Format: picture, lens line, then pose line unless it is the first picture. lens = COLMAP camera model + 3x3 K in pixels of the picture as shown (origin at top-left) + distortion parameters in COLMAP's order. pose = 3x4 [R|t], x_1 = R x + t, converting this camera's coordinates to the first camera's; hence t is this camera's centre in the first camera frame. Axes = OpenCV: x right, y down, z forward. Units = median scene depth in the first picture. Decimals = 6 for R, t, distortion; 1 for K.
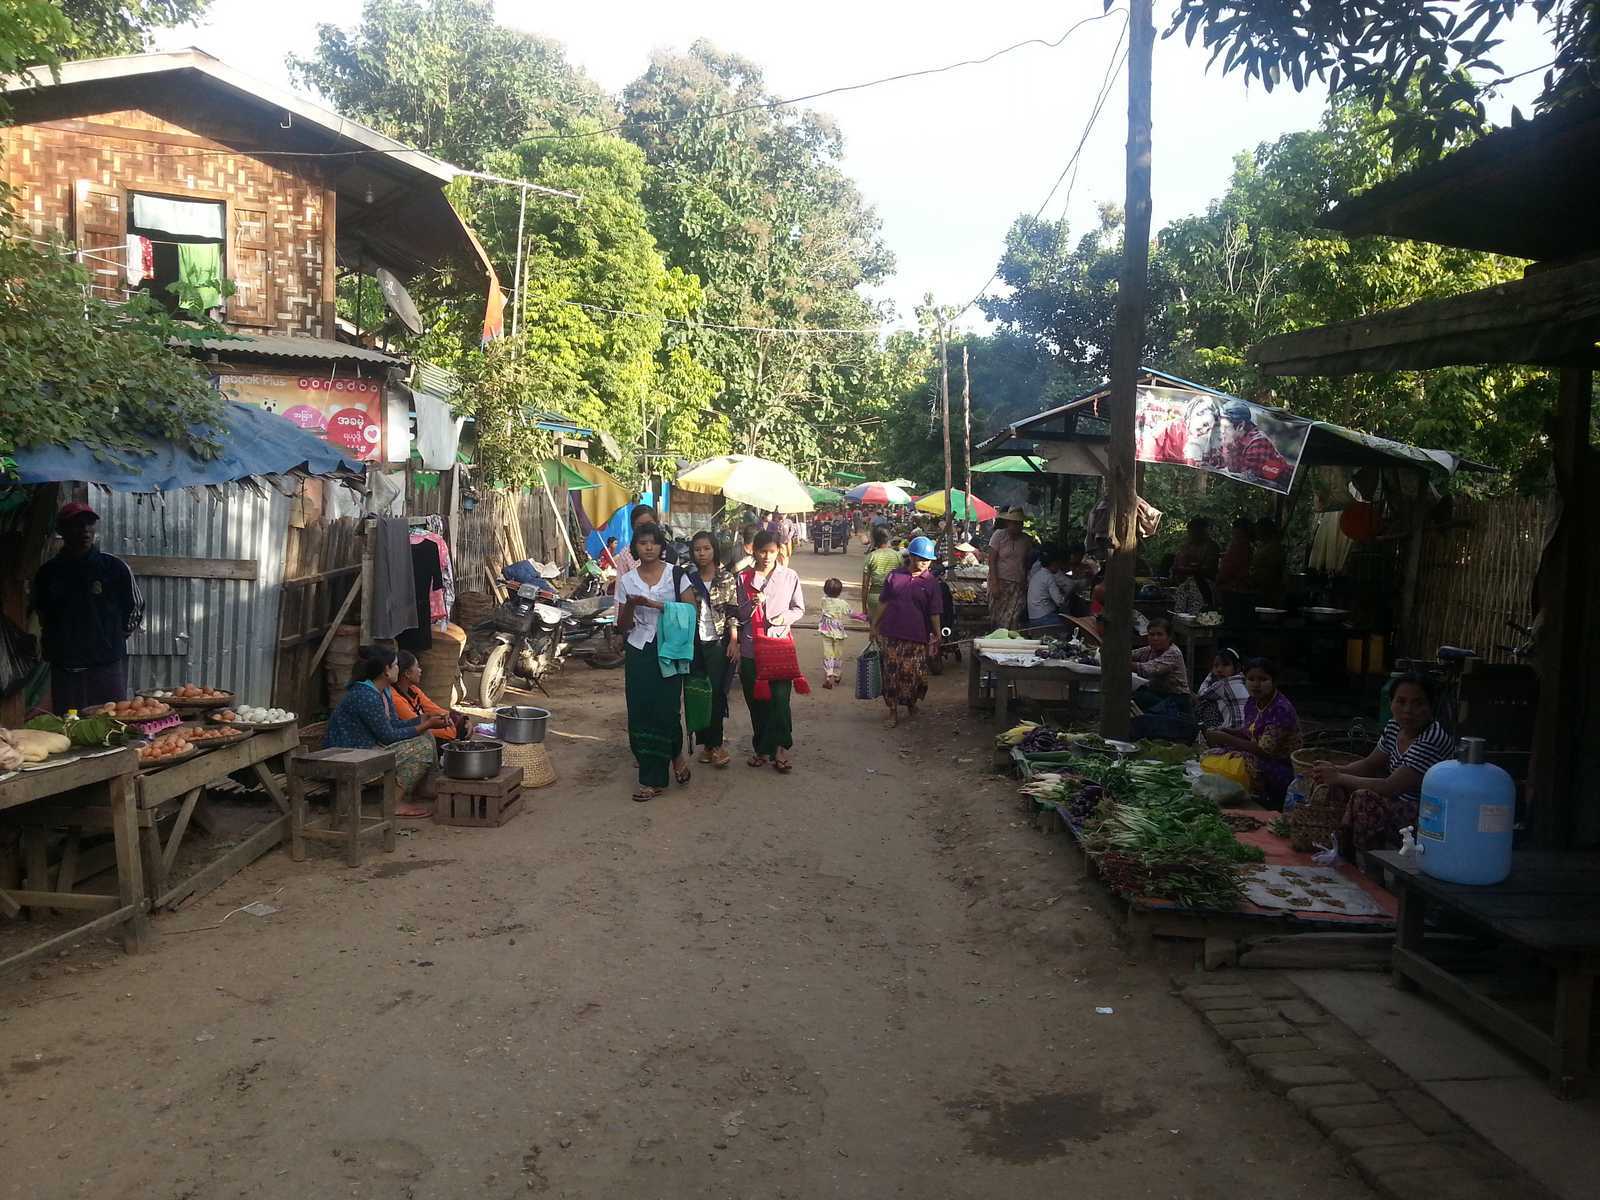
lens RADIAL K [[1278.1, 0, 800.0], [0, 1278.1, 600.0], [0, 0, 1]] dist [0.072215, -0.232207]
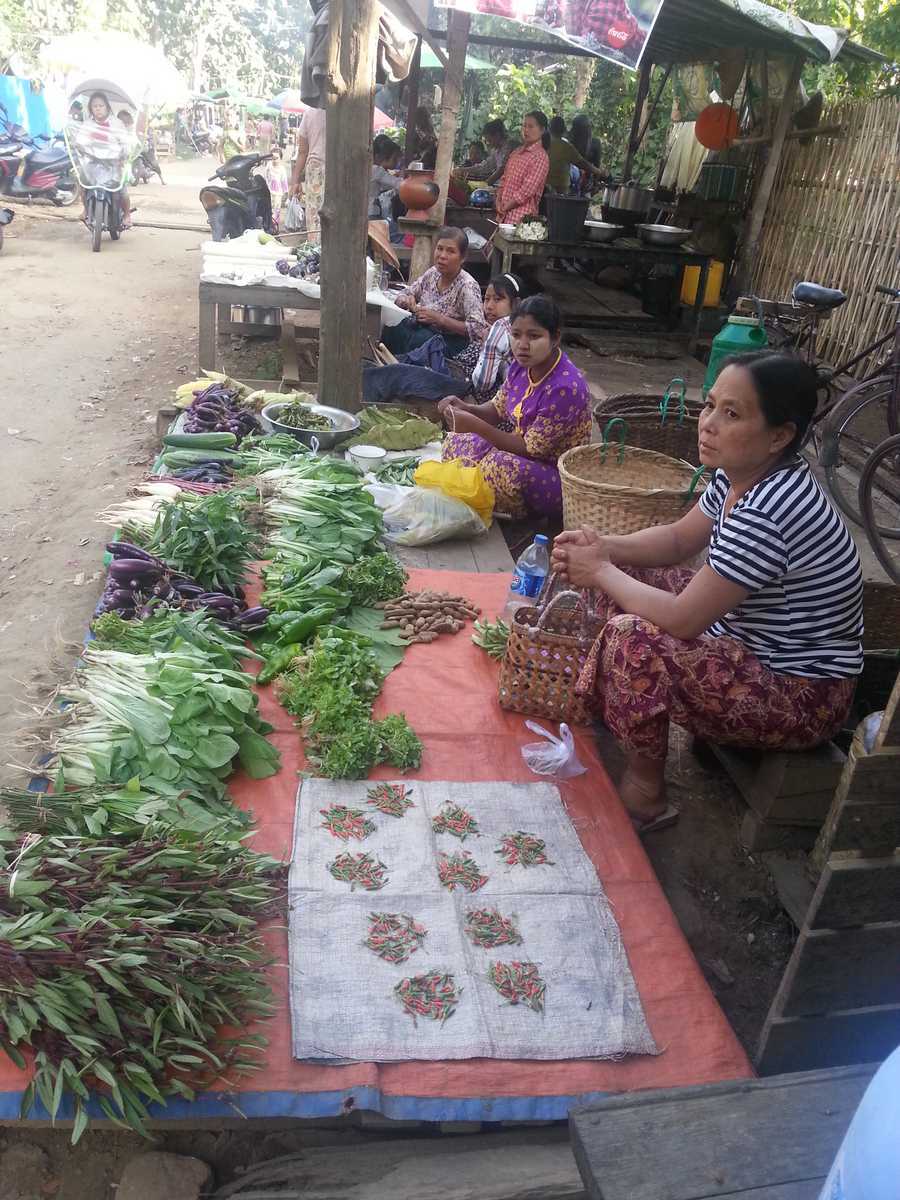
lens RADIAL K [[1041.2, 0, 450.0], [0, 1041.2, 600.0], [0, 0, 1]] dist [-0.002390, -0.064992]
pose [[0.982434, -0.014458, 0.186048, 0.146168], [-0.051389, 0.937485, 0.344212, 0.009671], [-0.179394, -0.347726, 0.920274, 0.326026]]
